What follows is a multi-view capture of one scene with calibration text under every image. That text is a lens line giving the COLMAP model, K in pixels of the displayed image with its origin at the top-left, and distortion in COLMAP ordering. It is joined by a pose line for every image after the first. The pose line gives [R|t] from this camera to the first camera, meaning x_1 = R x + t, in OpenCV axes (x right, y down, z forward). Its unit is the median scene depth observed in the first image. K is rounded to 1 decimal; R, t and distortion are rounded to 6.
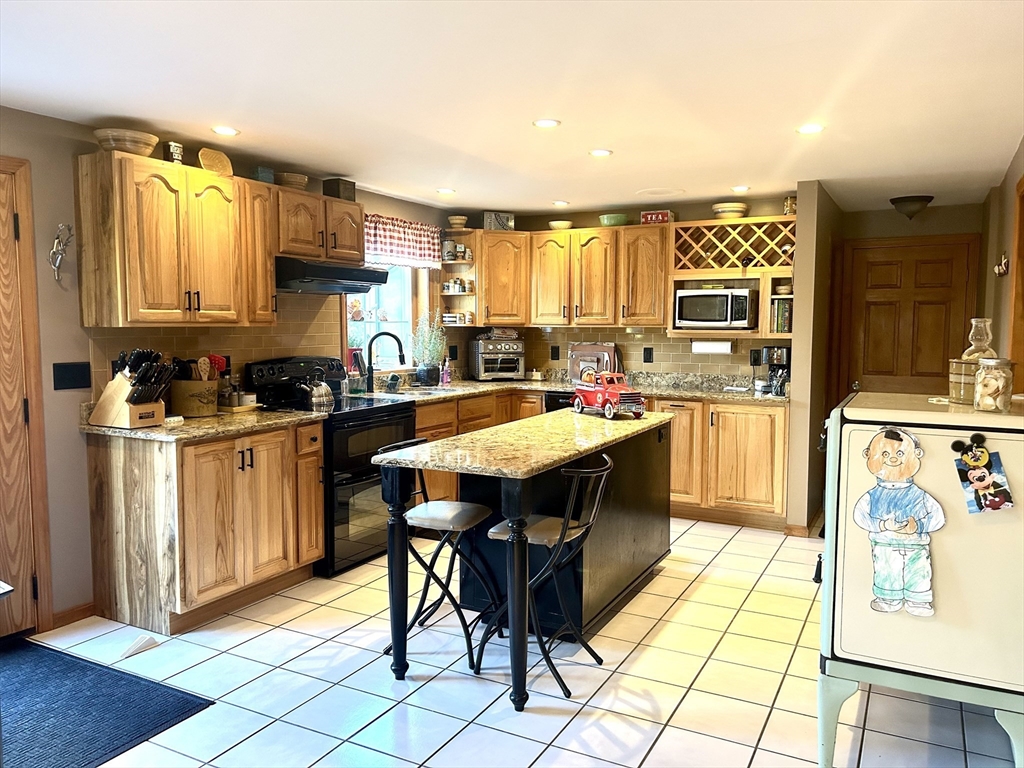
lens RADIAL K [[767.9, 0, 512.0], [0, 767.9, 384.0], [0, 0, 1]] dist [0.082563, -0.133065]
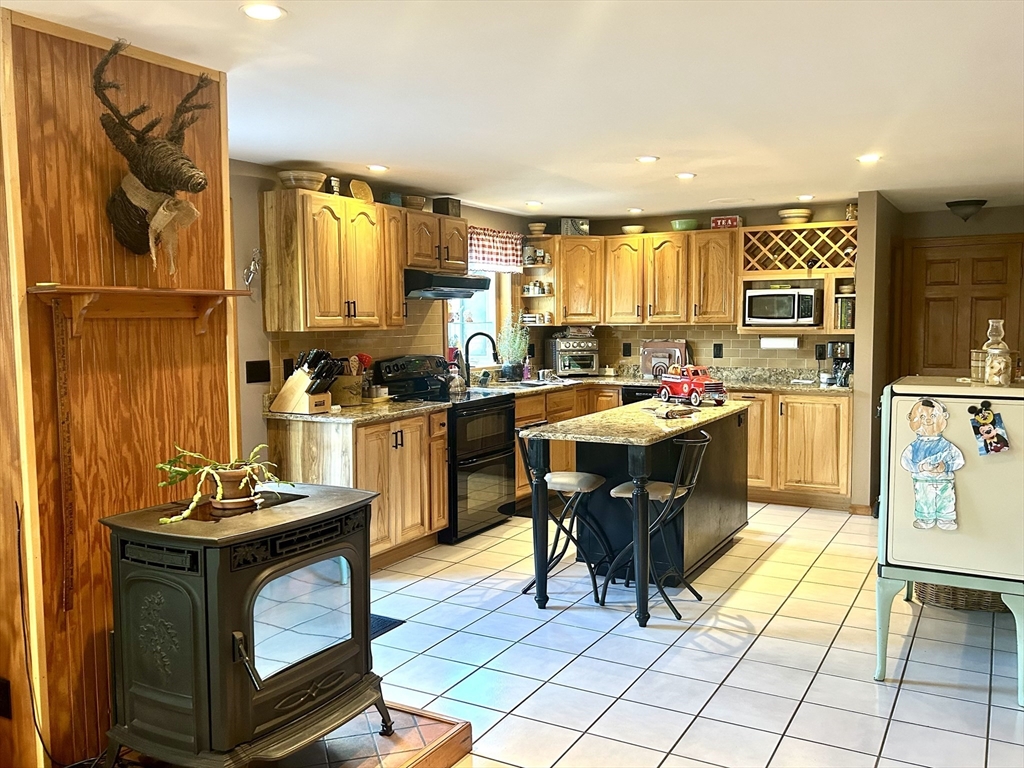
lens RADIAL K [[870.2, 0, 510.7], [0, 870.2, 385.0], [0, 0, 1]] dist [0.102494, -0.205570]
pose [[0.999628, -0.008730, -0.025843, -0.092903], [0.008668, 0.999959, -0.002516, 0.011936], [0.025864, 0.002291, 0.999663, -0.254382]]
